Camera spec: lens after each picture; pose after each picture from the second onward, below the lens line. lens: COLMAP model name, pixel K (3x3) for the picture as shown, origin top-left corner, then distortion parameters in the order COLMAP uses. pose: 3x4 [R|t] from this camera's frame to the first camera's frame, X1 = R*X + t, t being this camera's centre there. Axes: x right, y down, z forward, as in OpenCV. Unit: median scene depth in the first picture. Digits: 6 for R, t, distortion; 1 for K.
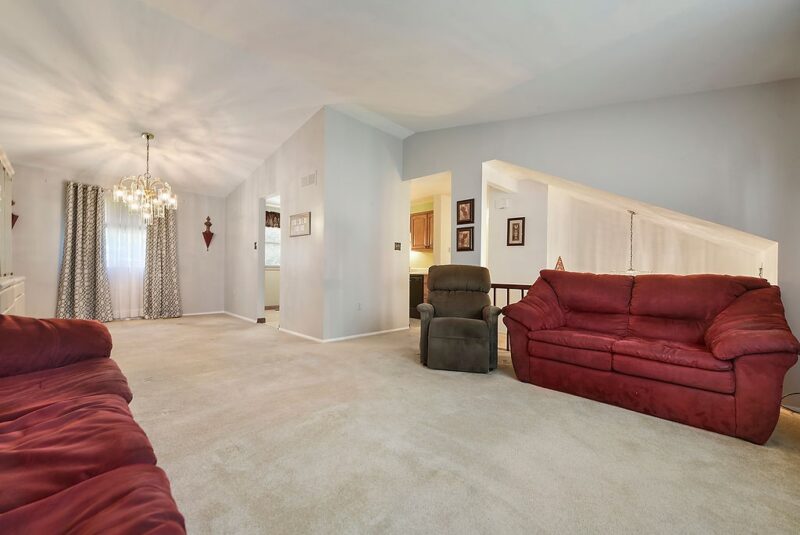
lens RADIAL K [[343.8, 0, 415.7], [0, 343.8, 267.3], [0, 0, 1]] dist [0.000074, 0.000015]
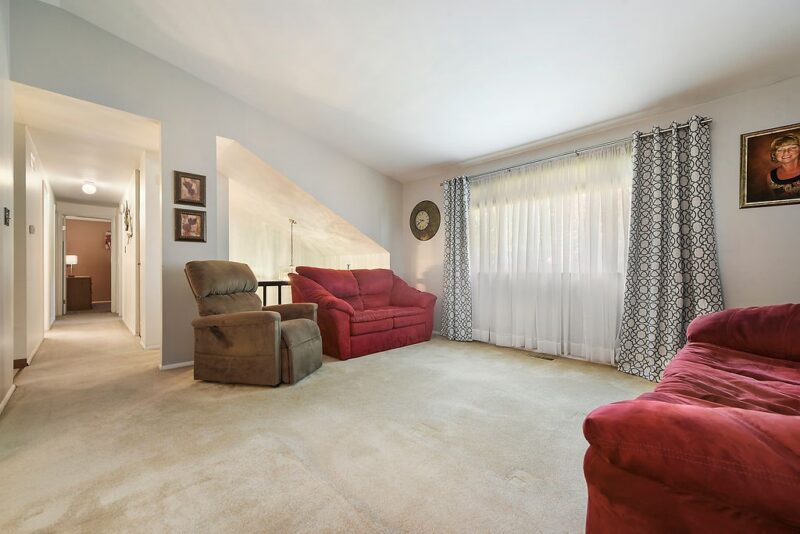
lens RADIAL K [[339.1, 0, 371.7], [0, 339.1, 267.9], [0, 0, 1]] dist [0.000429, 0.000017]
pose [[0.036635, -0.010859, 0.999270, -0.502803], [-0.011295, 0.999873, 0.011280, -0.002374], [-0.999265, -0.011700, 0.036508, 0.498290]]
